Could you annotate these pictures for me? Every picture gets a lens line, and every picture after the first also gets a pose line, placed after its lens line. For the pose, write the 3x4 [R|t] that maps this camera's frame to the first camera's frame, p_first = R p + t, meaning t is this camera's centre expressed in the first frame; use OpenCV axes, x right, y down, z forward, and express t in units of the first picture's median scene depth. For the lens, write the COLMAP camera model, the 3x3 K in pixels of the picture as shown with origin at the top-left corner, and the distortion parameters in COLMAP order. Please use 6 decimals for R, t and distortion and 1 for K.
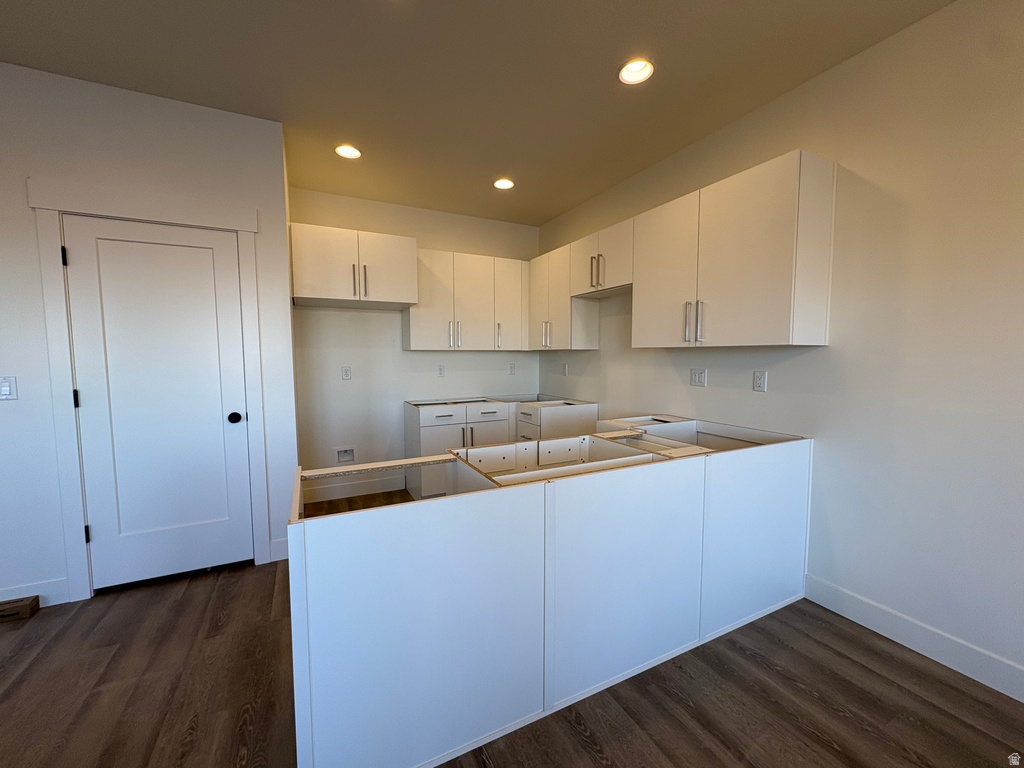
lens RADIAL K [[408.4, 0, 511.4], [0, 408.4, 381.2], [0, 0, 1]] dist [-0.007706, 0.000138]
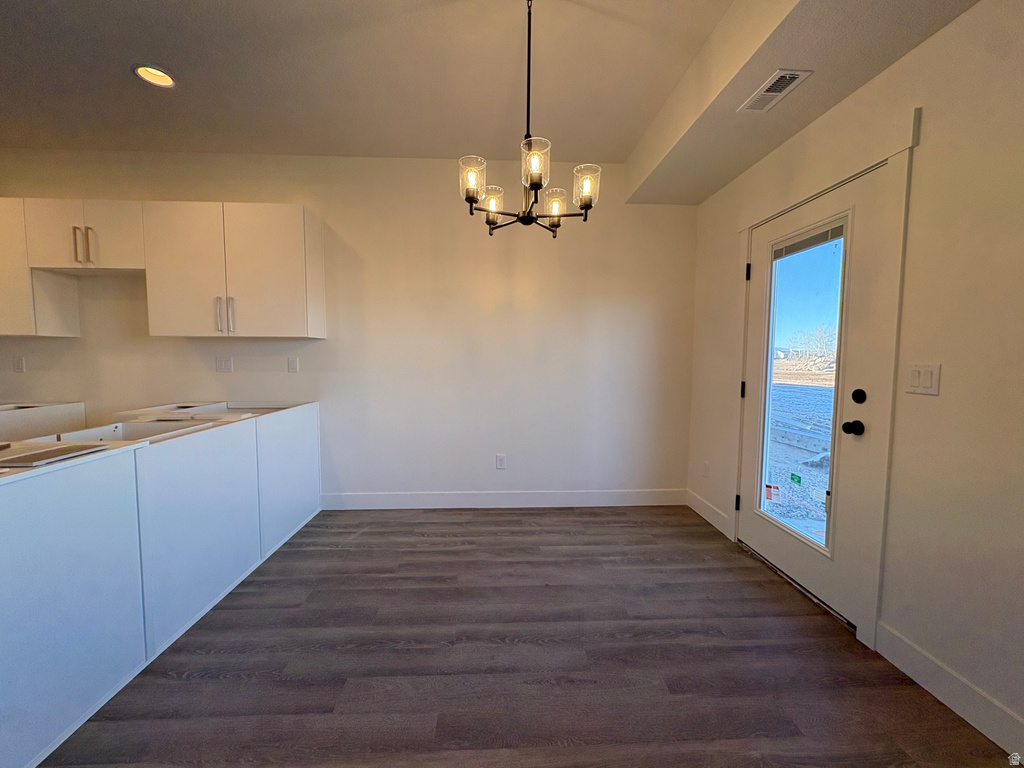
lens RADIAL K [[408.4, 0, 511.4], [0, 408.4, 381.2], [0, 0, 1]] dist [-0.007706, 0.000138]
pose [[0.411377, -0.050426, 0.910069, -0.256516], [0.052943, 0.998105, 0.031372, 0.046126], [-0.909926, 0.035276, 0.413267, -0.201183]]
